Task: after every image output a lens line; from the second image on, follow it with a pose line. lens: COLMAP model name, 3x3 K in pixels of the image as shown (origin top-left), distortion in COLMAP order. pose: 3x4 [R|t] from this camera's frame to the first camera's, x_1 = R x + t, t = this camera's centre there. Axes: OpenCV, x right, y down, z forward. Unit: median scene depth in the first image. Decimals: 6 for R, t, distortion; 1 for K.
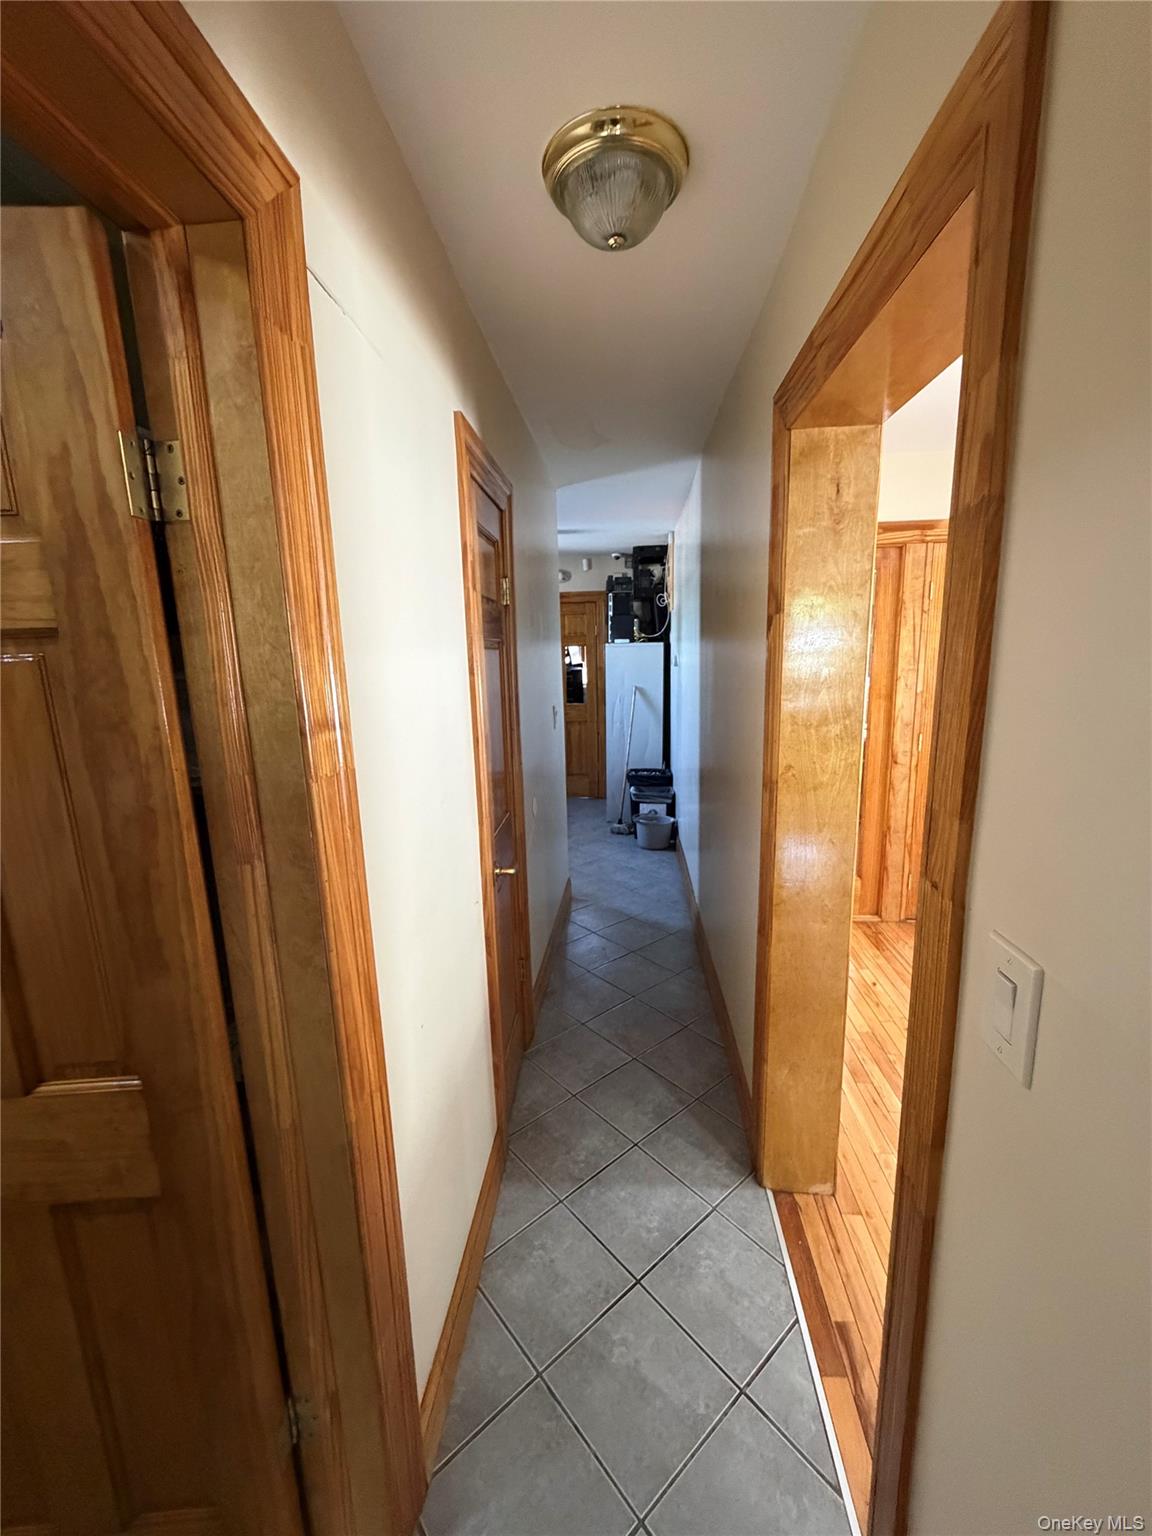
lens RADIAL K [[612.5, 0, 574.3], [0, 612.5, 762.7], [0, 0, 1]] dist [-0.001206, -0.000363]
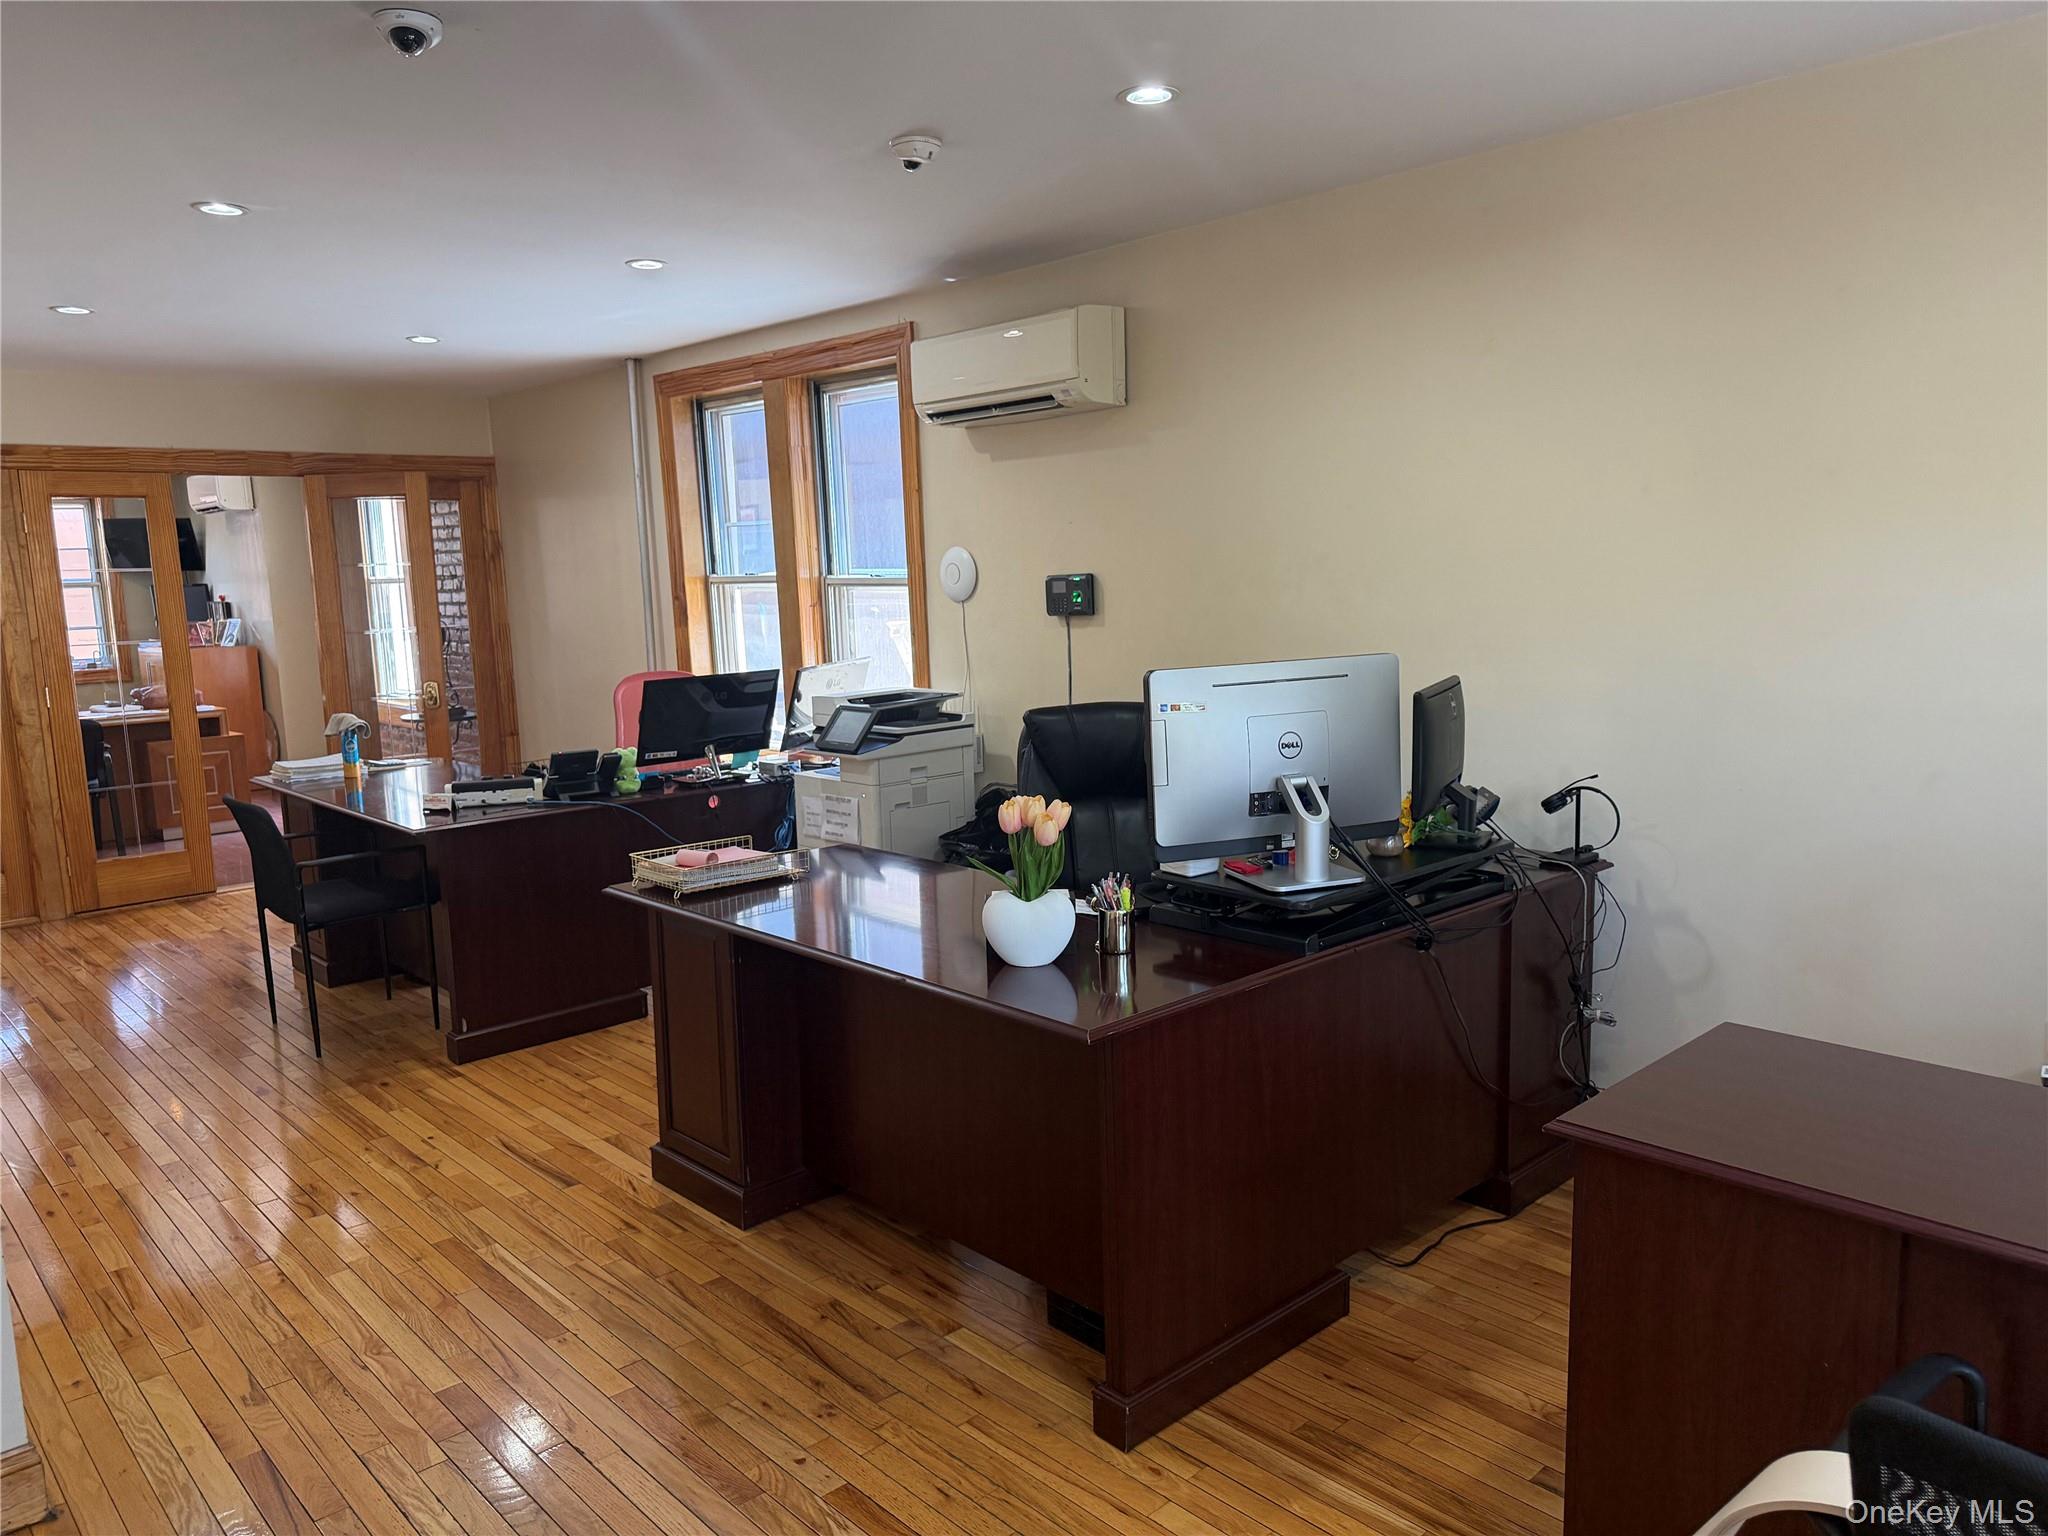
lens RADIAL K [[1454.5, 0, 1024.0], [0, 1454.5, 768.0], [0, 0, 1]] dist [0.060690, -0.100157]
pose [[0.664062, -0.098815, 0.741119, -0.052030], [0.149092, 0.988822, -0.001748, 0.267710], [-0.732662, 0.111656, 0.671371, -1.338731]]
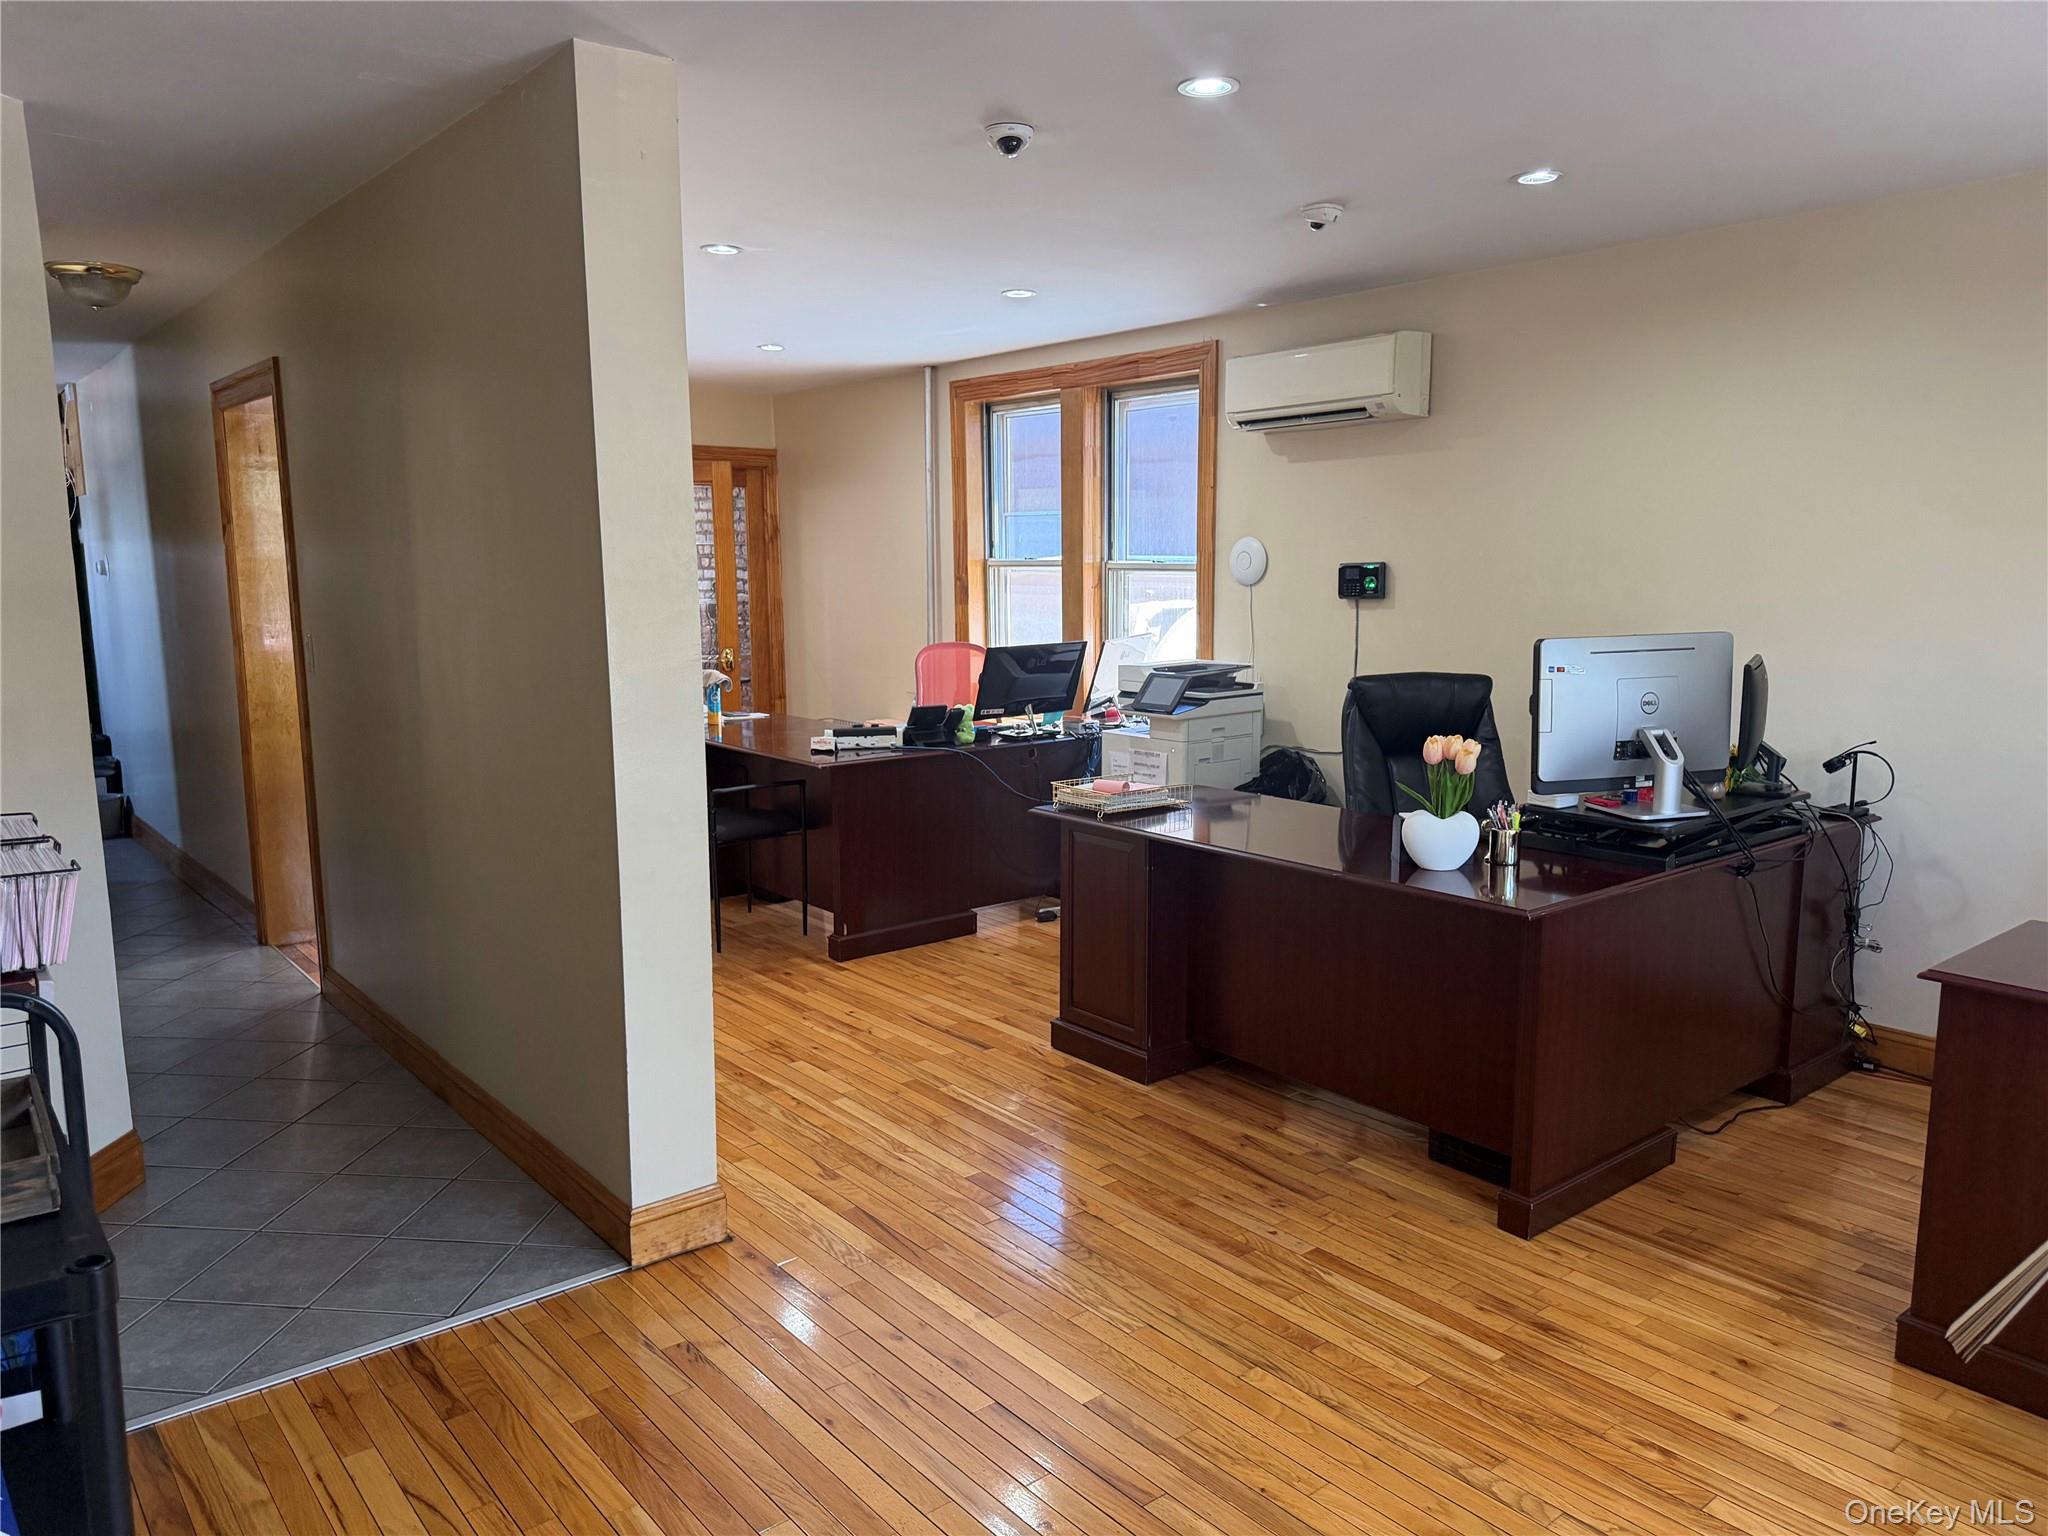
lens RADIAL K [[1442.3, 0, 1001.3], [0, 1442.3, 779.8], [0, 0, 1]] dist [0.089926, -0.186895]
pose [[0.717508, -0.087530, 0.691029, -0.386356], [0.117278, 0.993091, 0.004019, 0.272091], [-0.686606, 0.078159, 0.722816, -1.317494]]
